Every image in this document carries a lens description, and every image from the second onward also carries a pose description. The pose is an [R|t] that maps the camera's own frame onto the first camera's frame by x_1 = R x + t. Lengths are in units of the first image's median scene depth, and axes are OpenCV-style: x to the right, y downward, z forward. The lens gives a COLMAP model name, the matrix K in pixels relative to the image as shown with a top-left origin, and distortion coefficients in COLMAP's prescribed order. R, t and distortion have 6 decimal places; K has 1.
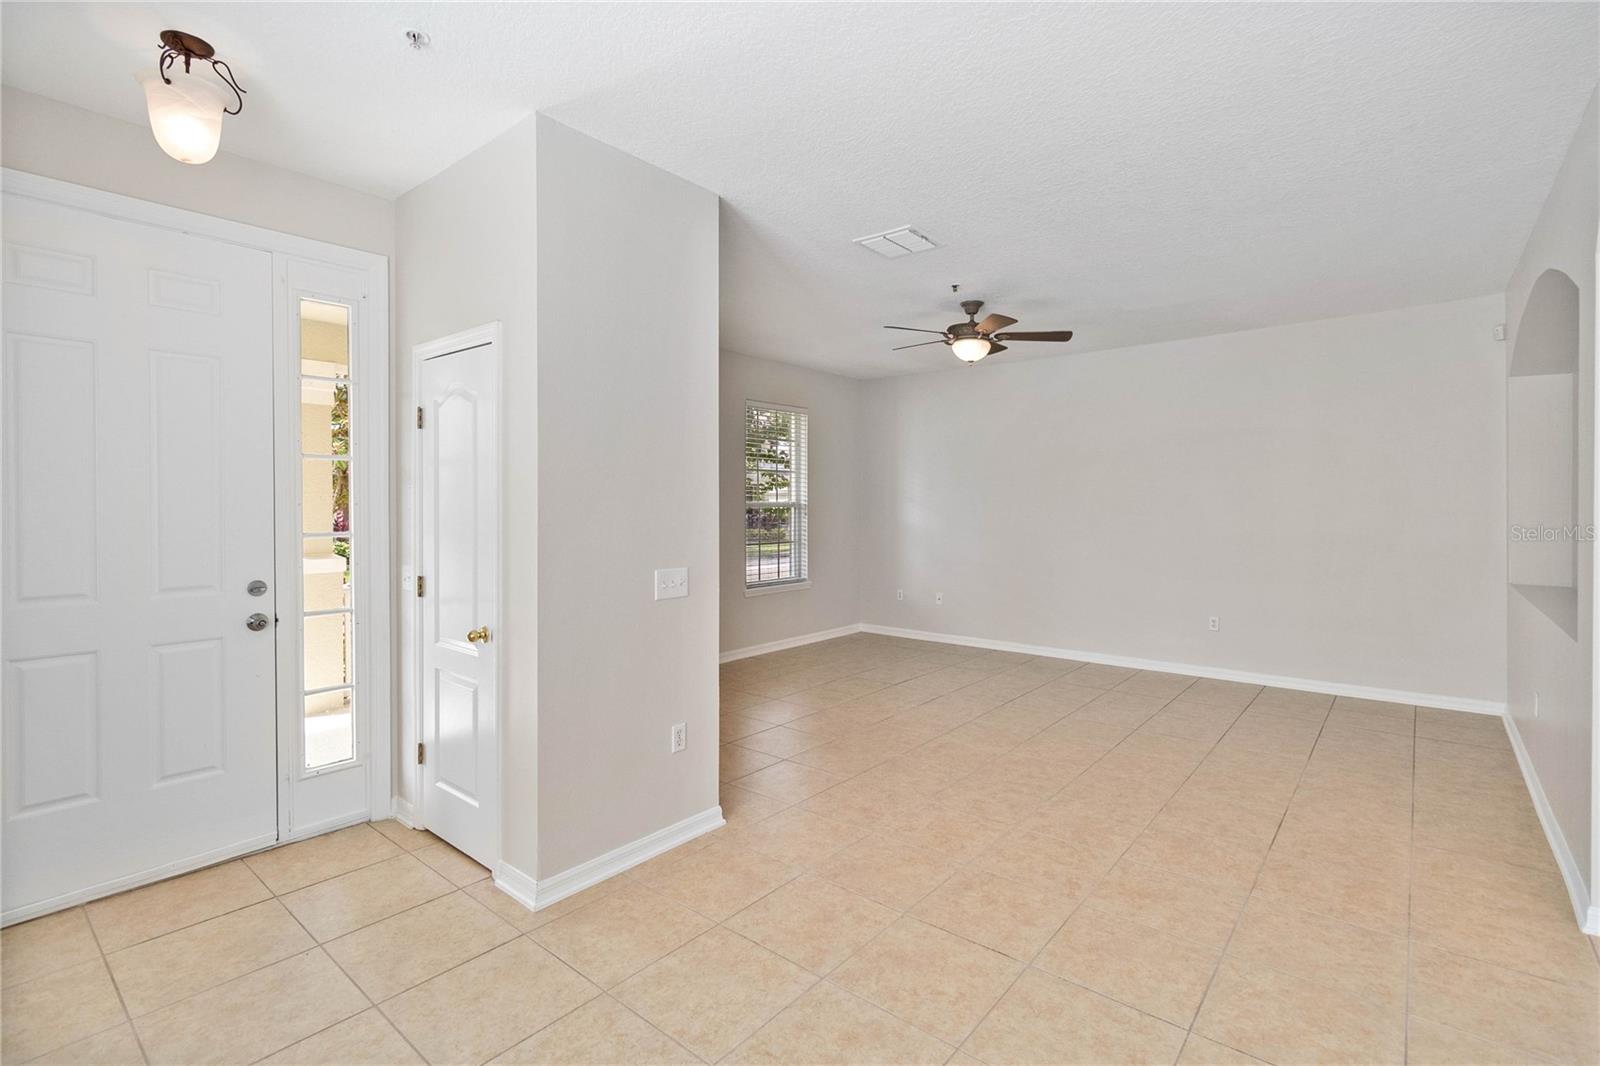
lens RADIAL K [[726.4, 0, 801.5], [0, 726.4, 519.4], [0, 0, 1]] dist [0.000844, 0.000697]
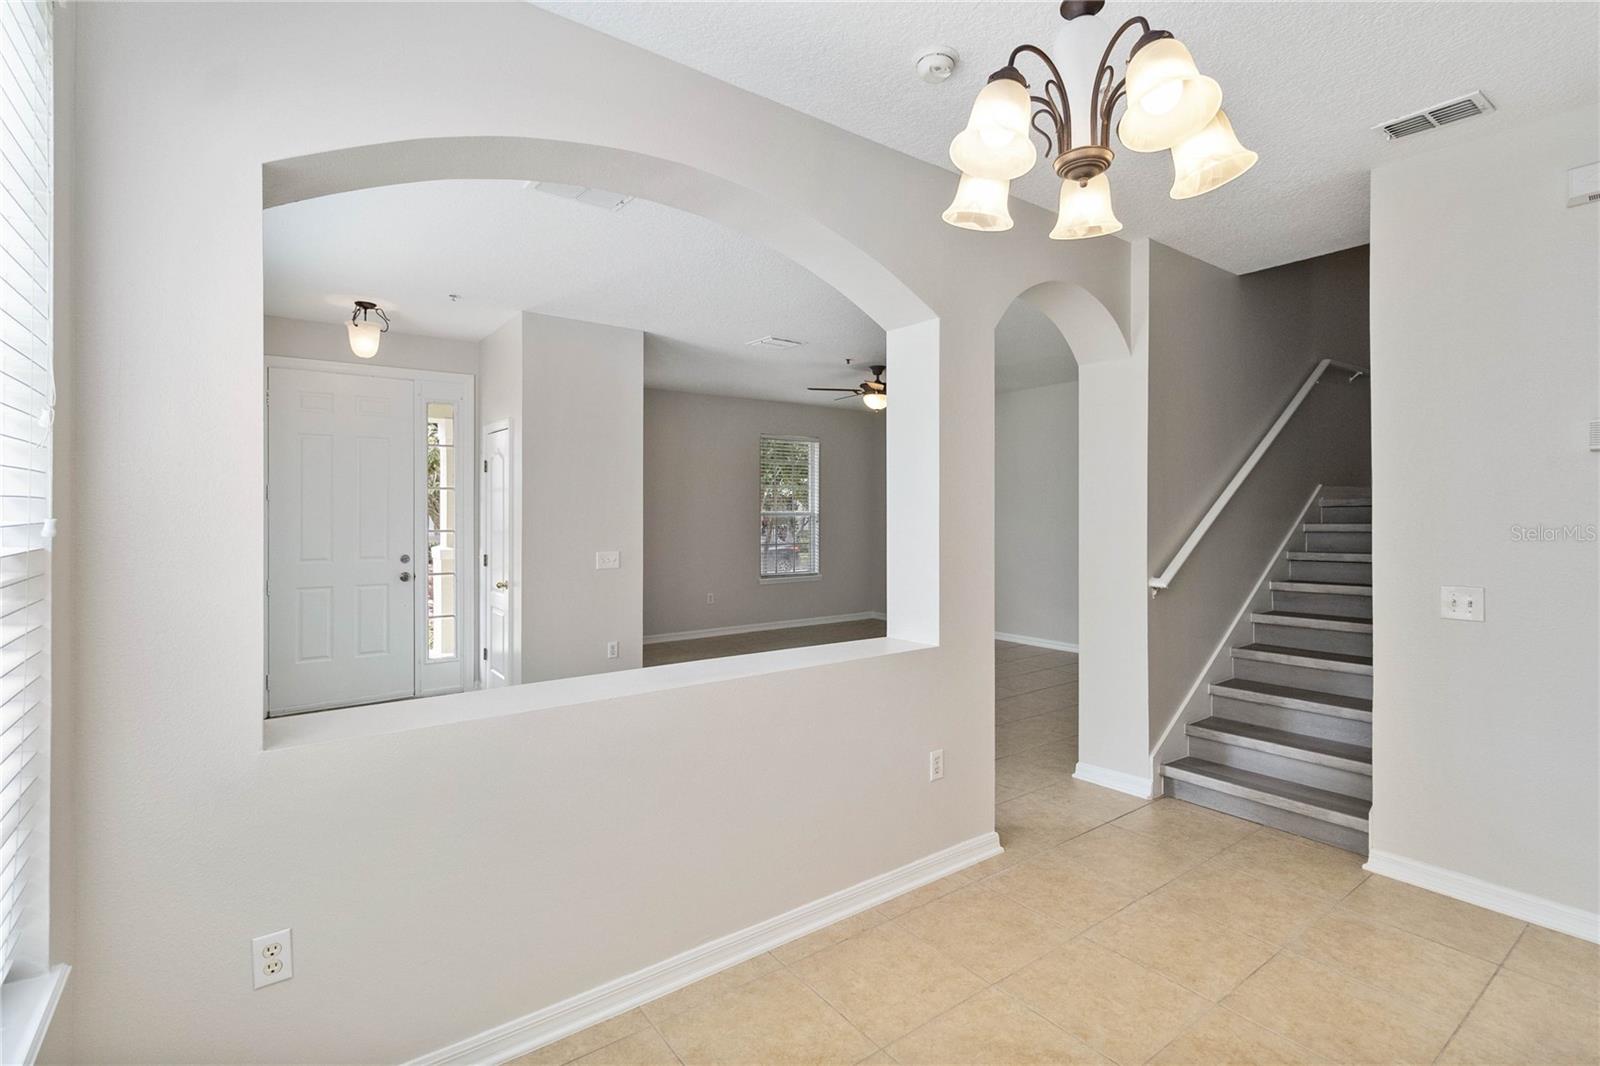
lens RADIAL K [[726.4, 0, 801.5], [0, 726.4, 519.4], [0, 0, 1]] dist [0.000844, 0.000697]
pose [[0.972339, 0.001978, -0.233566, 0.664427], [-0.004527, 0.999936, -0.010379, 0.006724], [0.233531, 0.011149, 0.972285, -0.571343]]
